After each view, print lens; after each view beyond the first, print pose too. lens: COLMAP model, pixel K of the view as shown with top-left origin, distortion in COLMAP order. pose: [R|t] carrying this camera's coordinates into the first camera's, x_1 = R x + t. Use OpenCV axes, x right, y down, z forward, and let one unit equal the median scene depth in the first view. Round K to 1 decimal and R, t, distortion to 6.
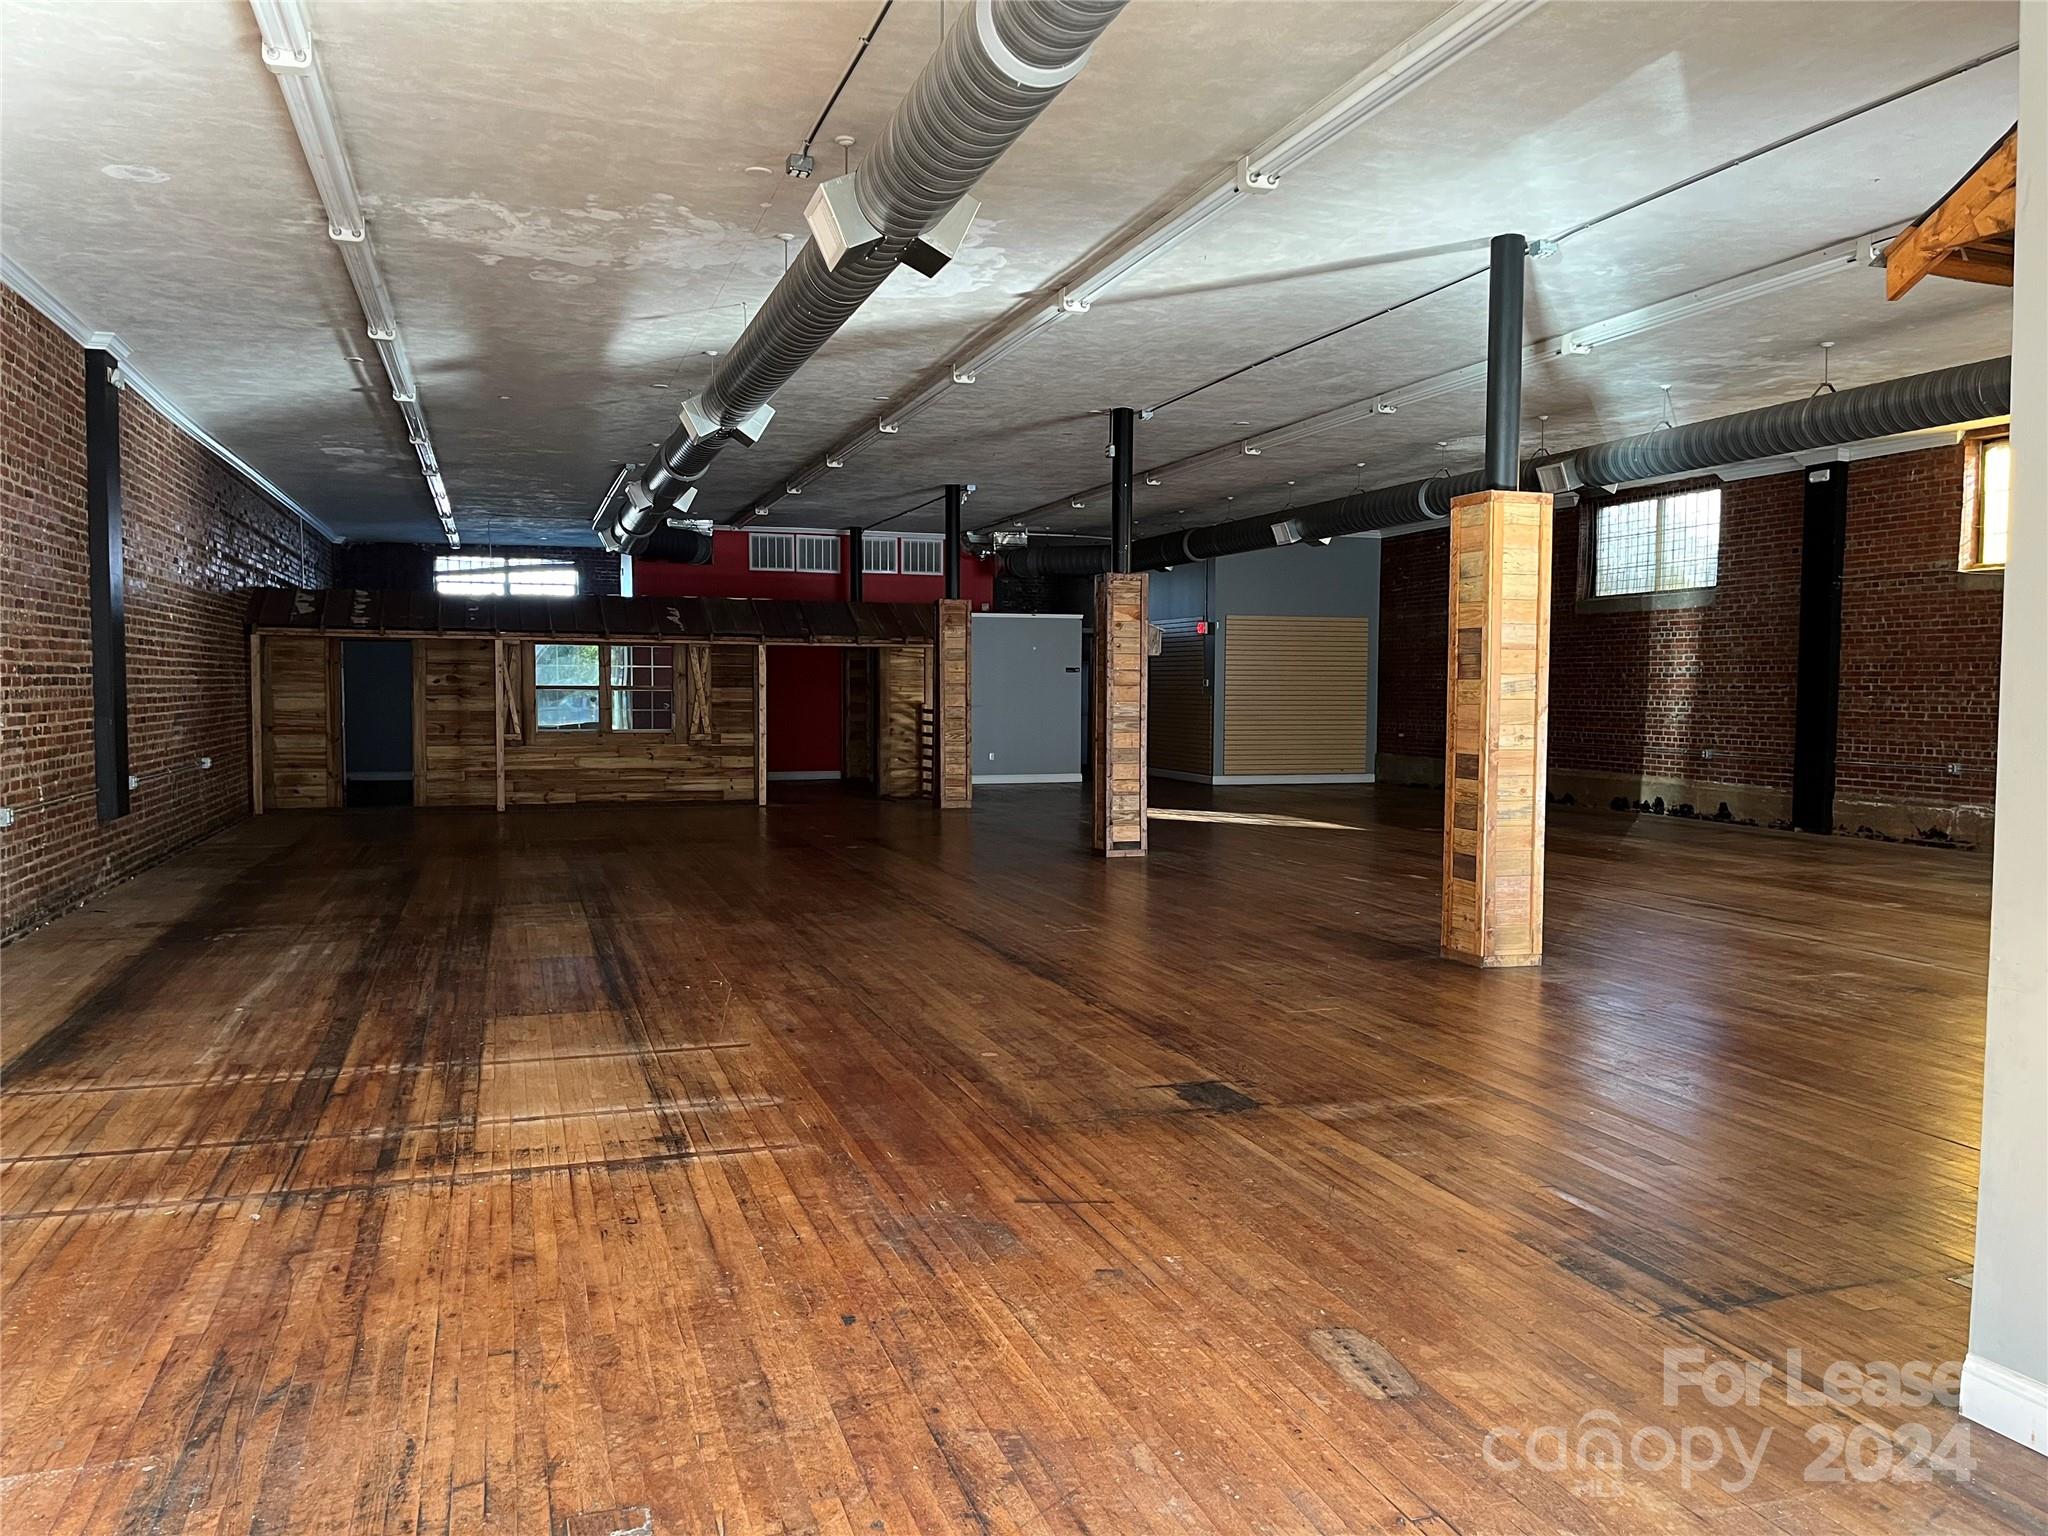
lens RADIAL K [[1531.0, 0, 1025.2], [0, 1531.0, 773.9], [0, 0, 1]] dist [0.043513, -0.075096]
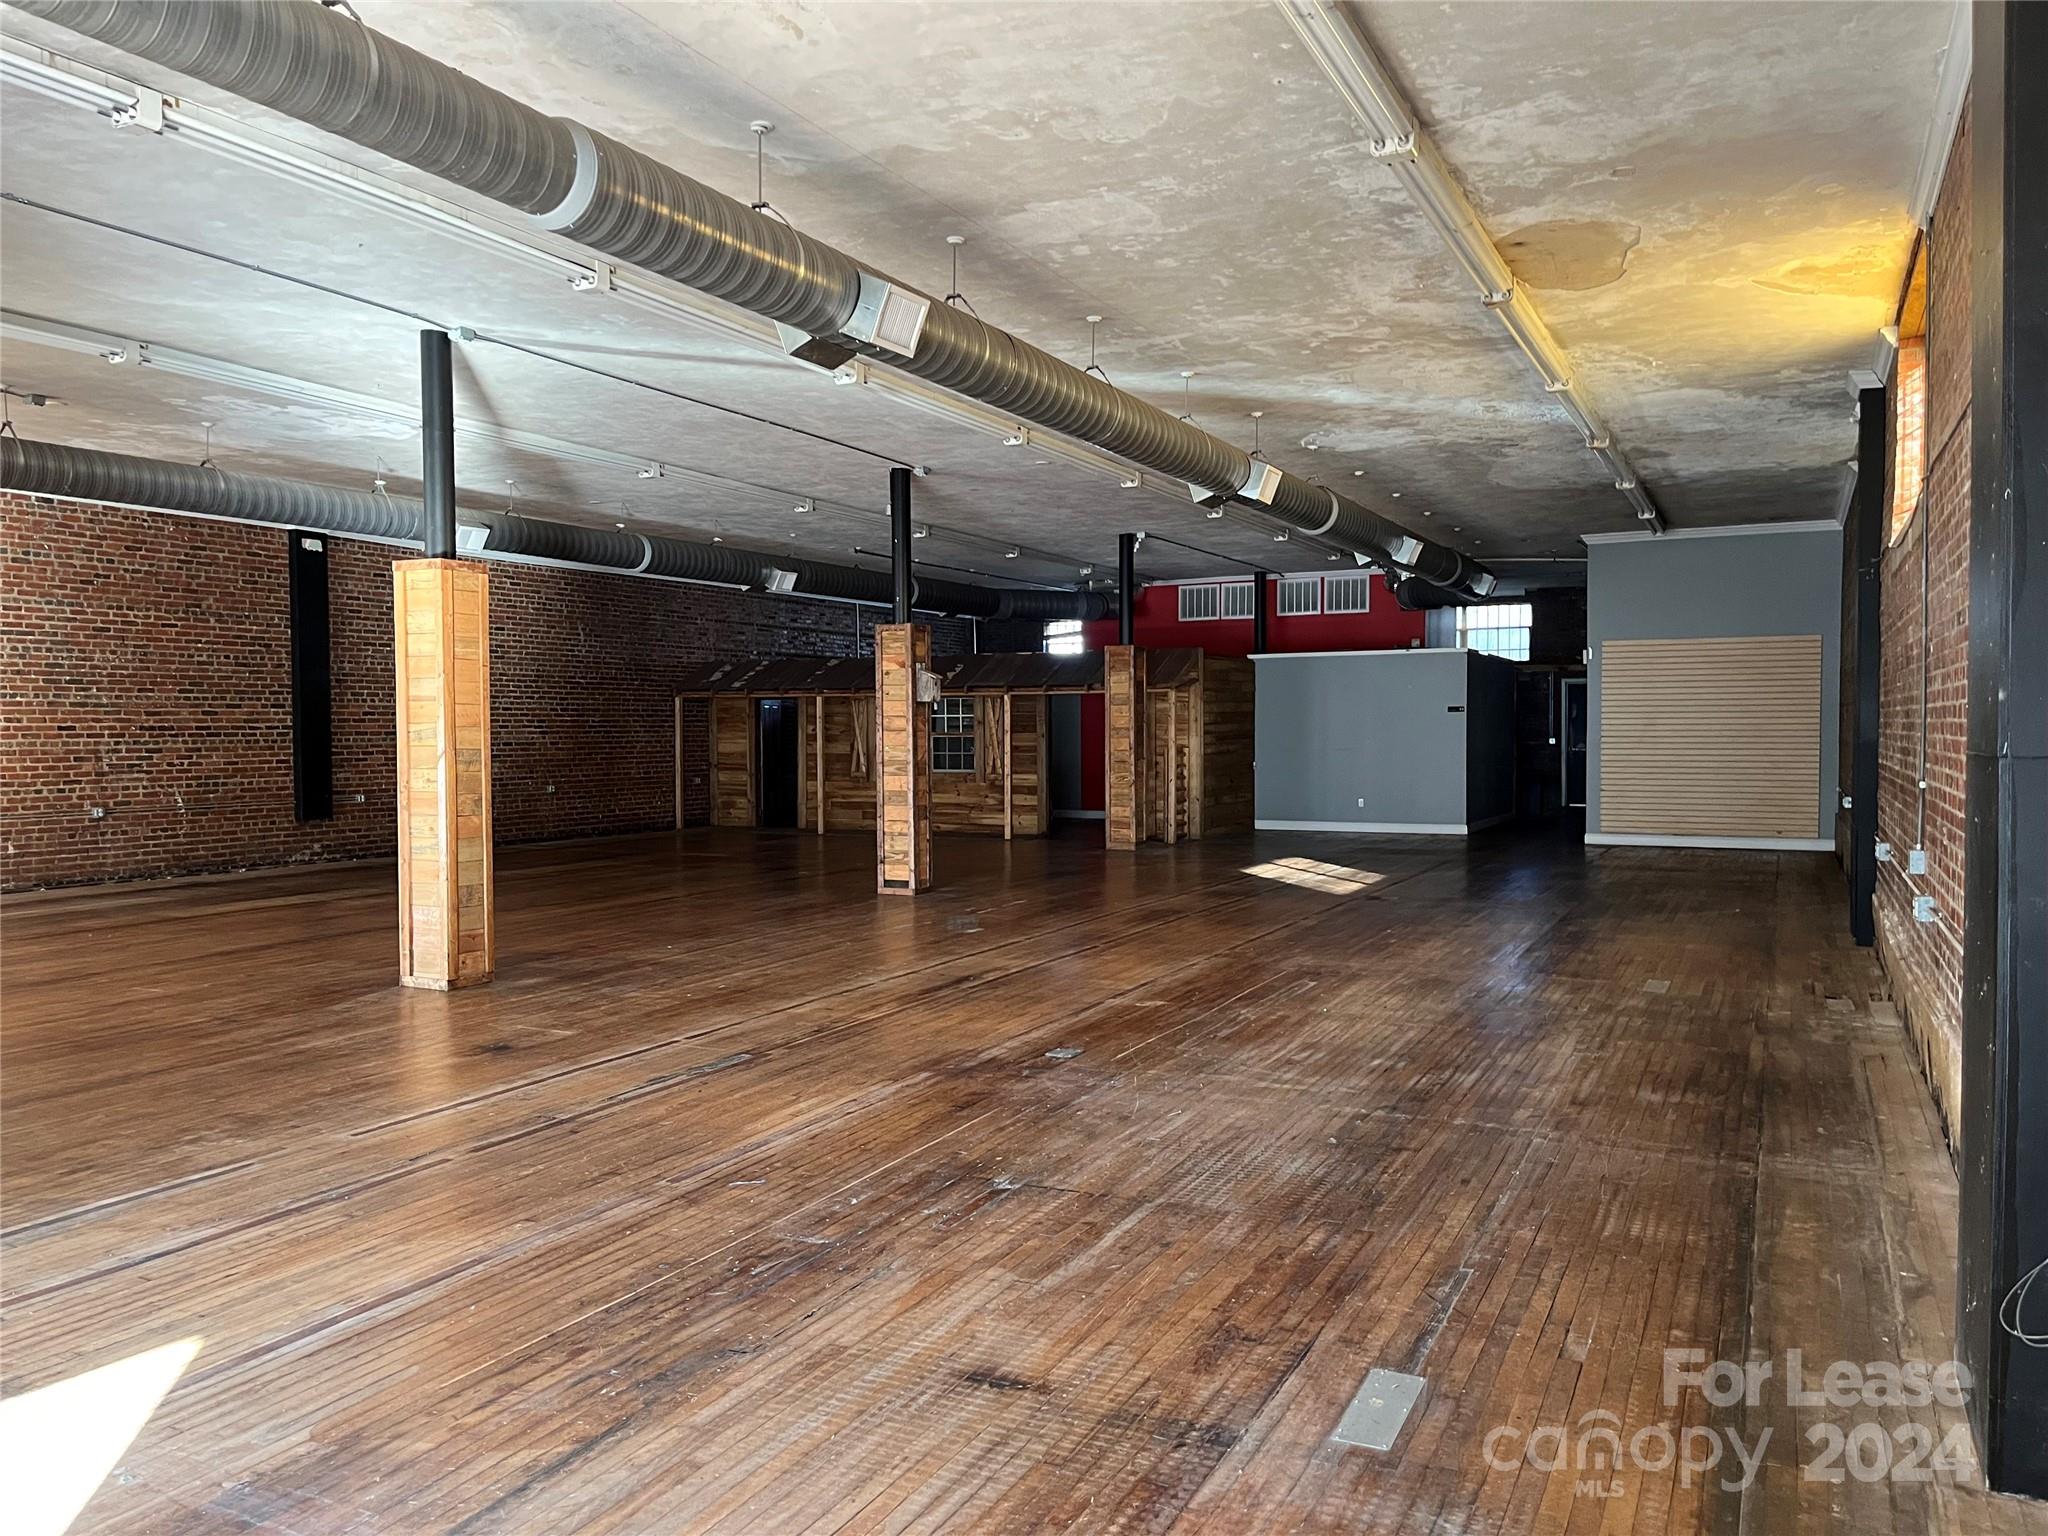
lens RADIAL K [[1531.0, 0, 1035.6], [0, 1531.0, 770.0], [0, 0, 1]] dist [0.043513, -0.075096]
pose [[0.697139, 0.010523, -0.716858, 0.622872], [-0.031619, 0.999371, -0.016079, -0.012044], [0.716238, 0.033876, 0.697033, 0.239420]]
